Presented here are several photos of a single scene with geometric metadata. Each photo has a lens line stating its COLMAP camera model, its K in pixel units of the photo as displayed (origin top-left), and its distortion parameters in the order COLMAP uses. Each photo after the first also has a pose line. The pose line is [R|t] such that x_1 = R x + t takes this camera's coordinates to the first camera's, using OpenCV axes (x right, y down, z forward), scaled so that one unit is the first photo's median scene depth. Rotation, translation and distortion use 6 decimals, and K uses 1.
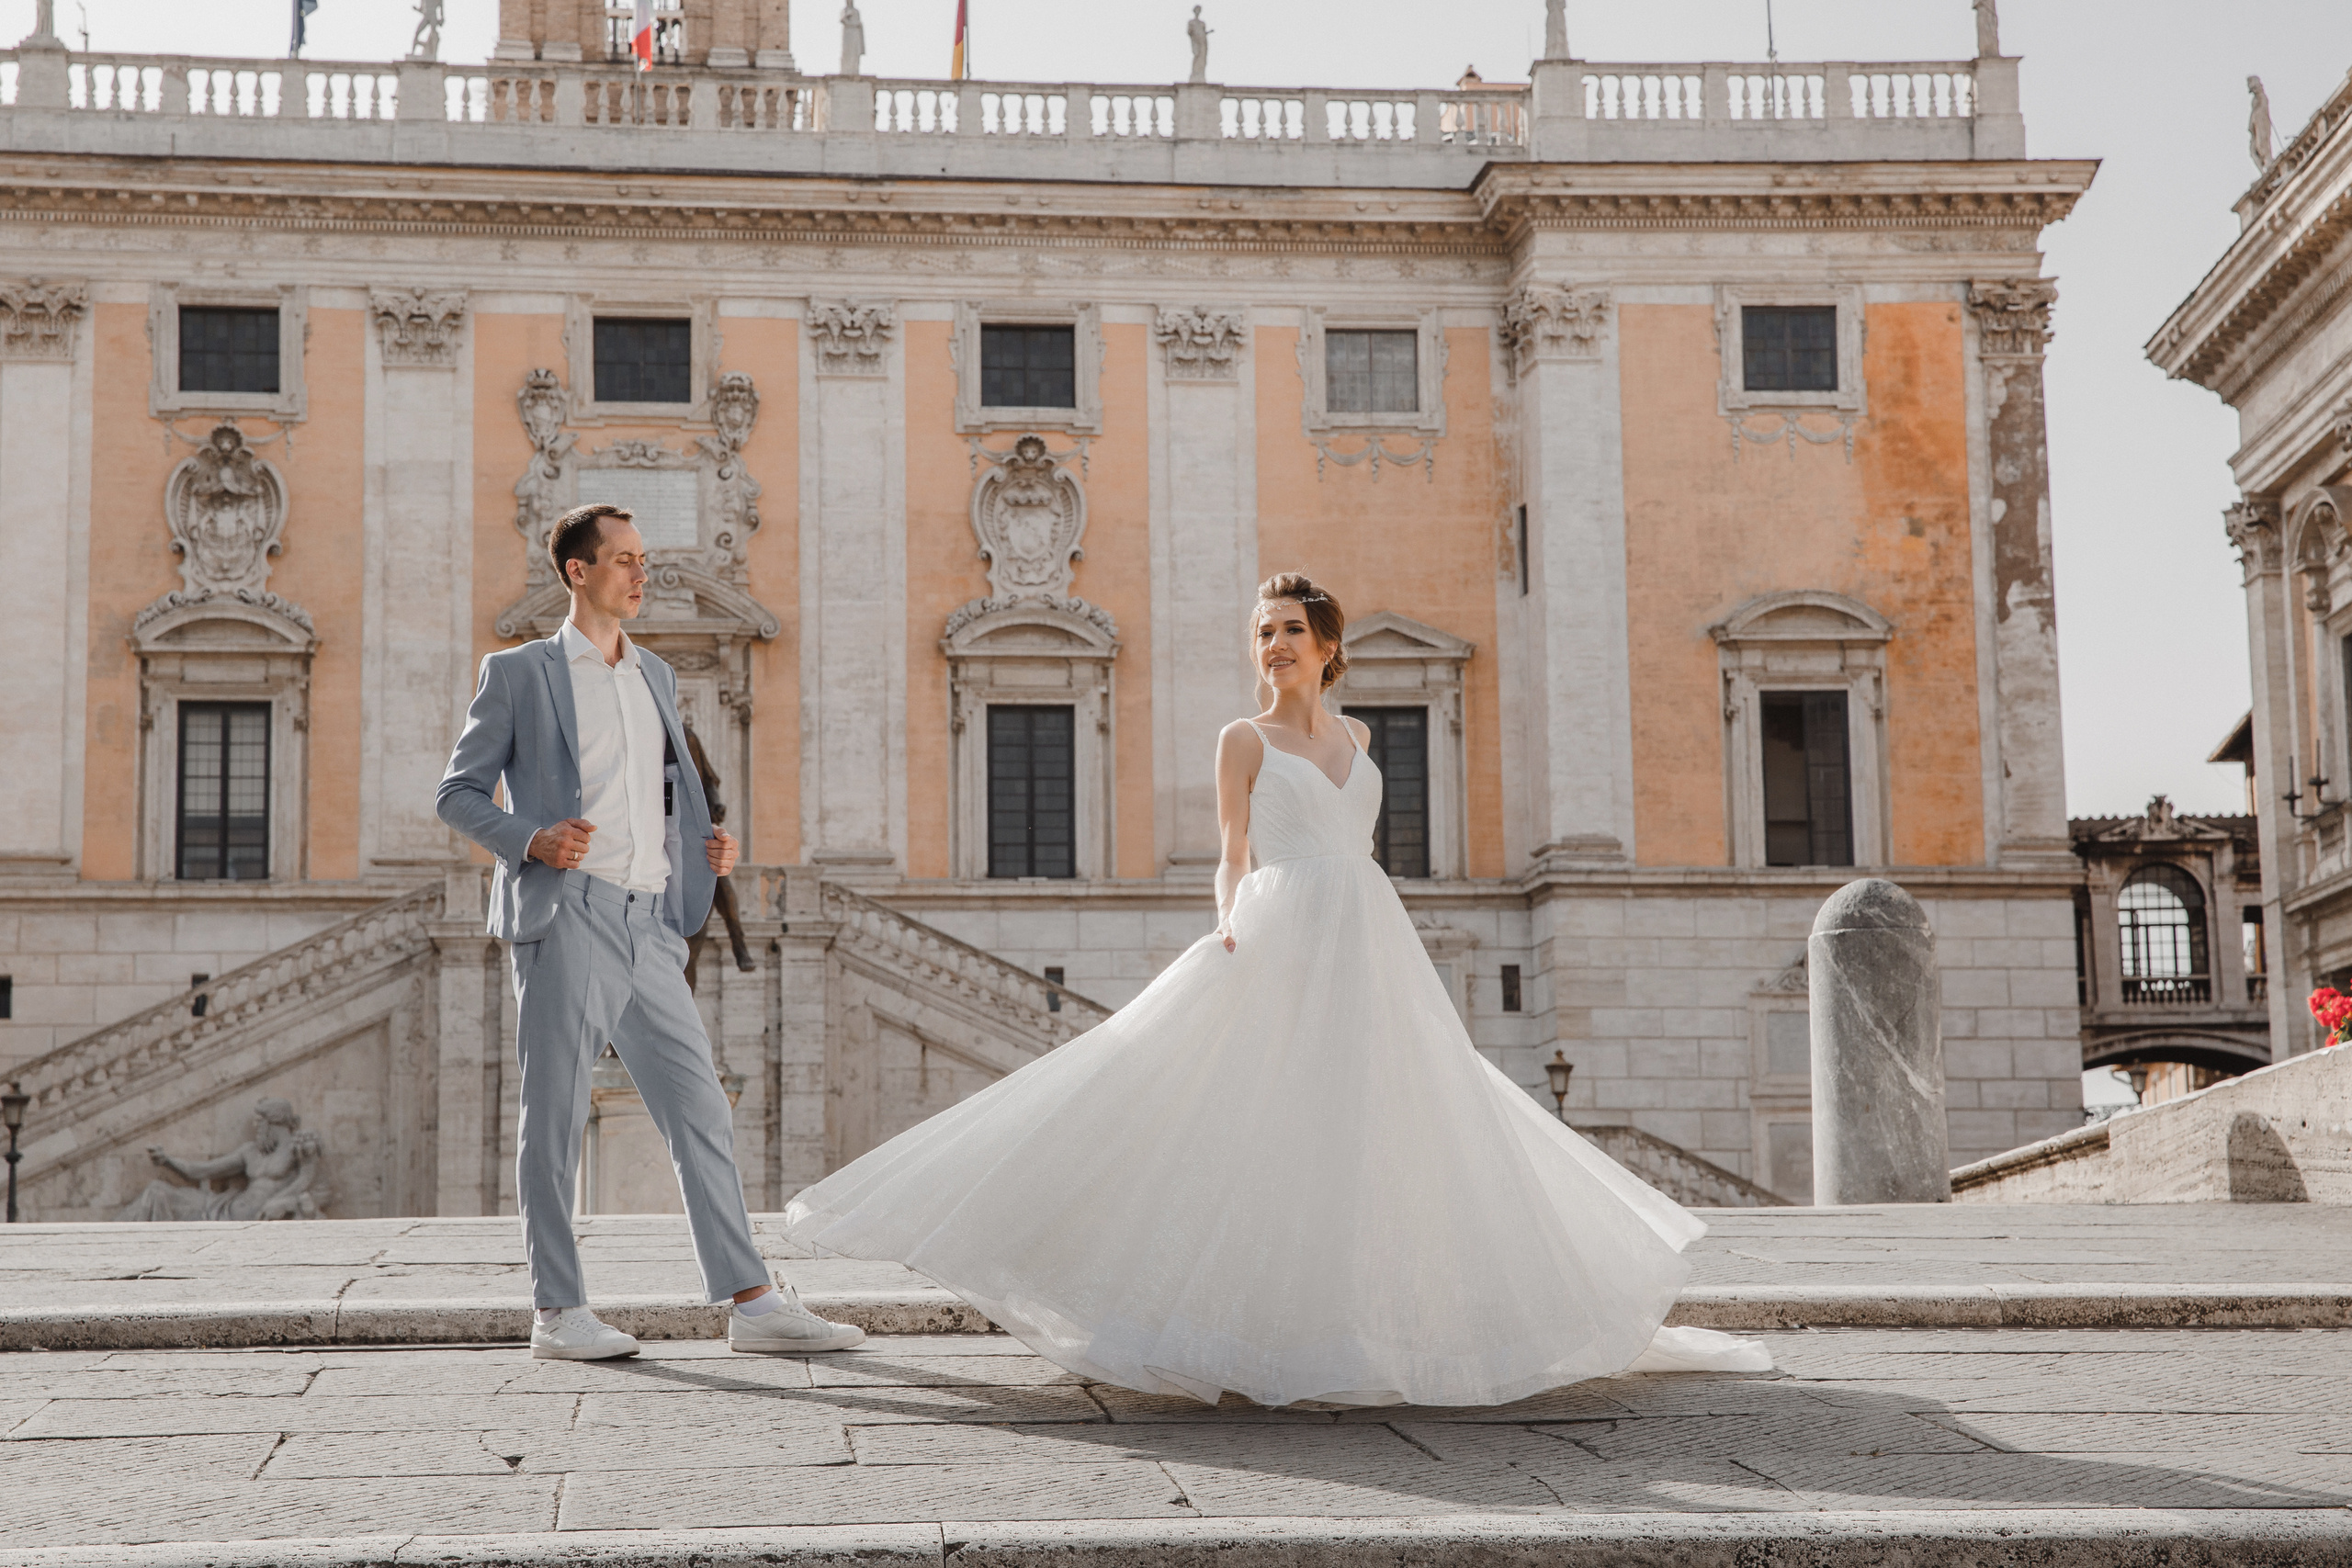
lens RADIAL K [[4489.5, 0, 1176.0], [0, 4489.5, 784.0], [0, 0, 1]] dist [0.177339, 0.354834]
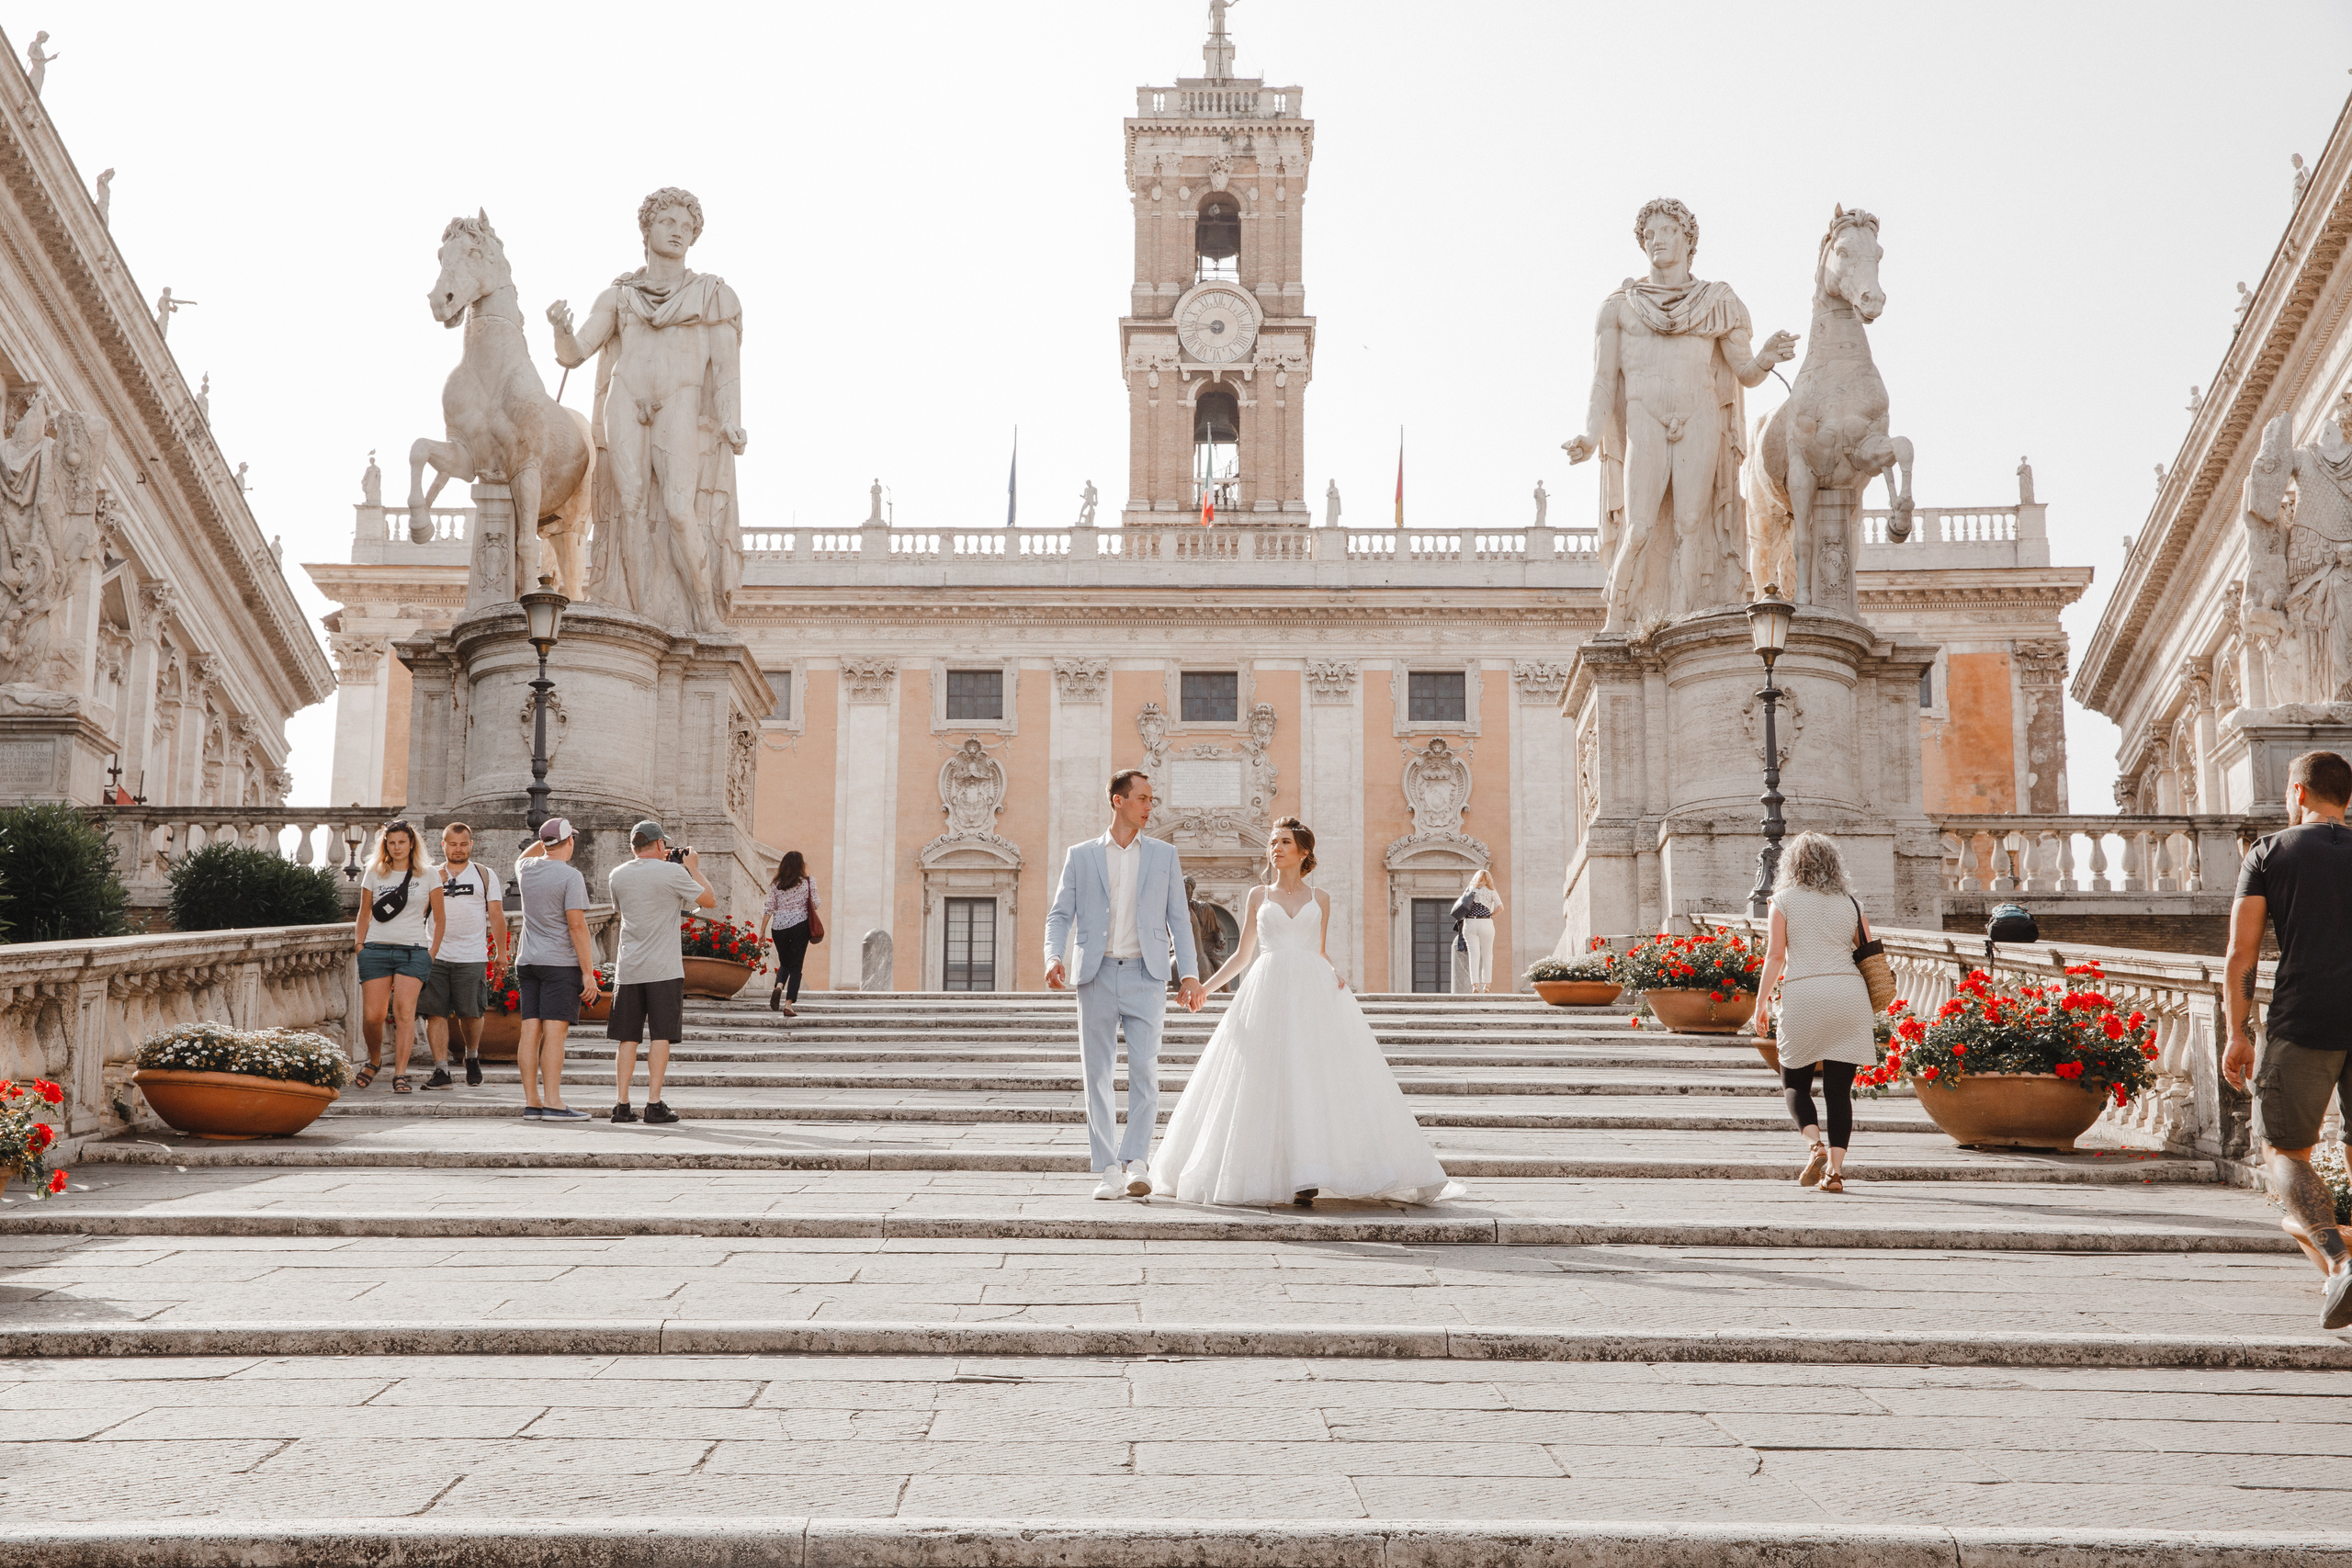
lens RADIAL K [[3614.5, 0, 1176.0], [0, 3614.5, 784.0], [0, 0, 1]] dist [0.145010, 0.000076]
pose [[0.989841, -0.006066, -0.142050, 0.062762], [-0.001126, 0.998724, -0.050497, 0.007955], [0.142175, 0.050144, 0.988571, -0.348869]]
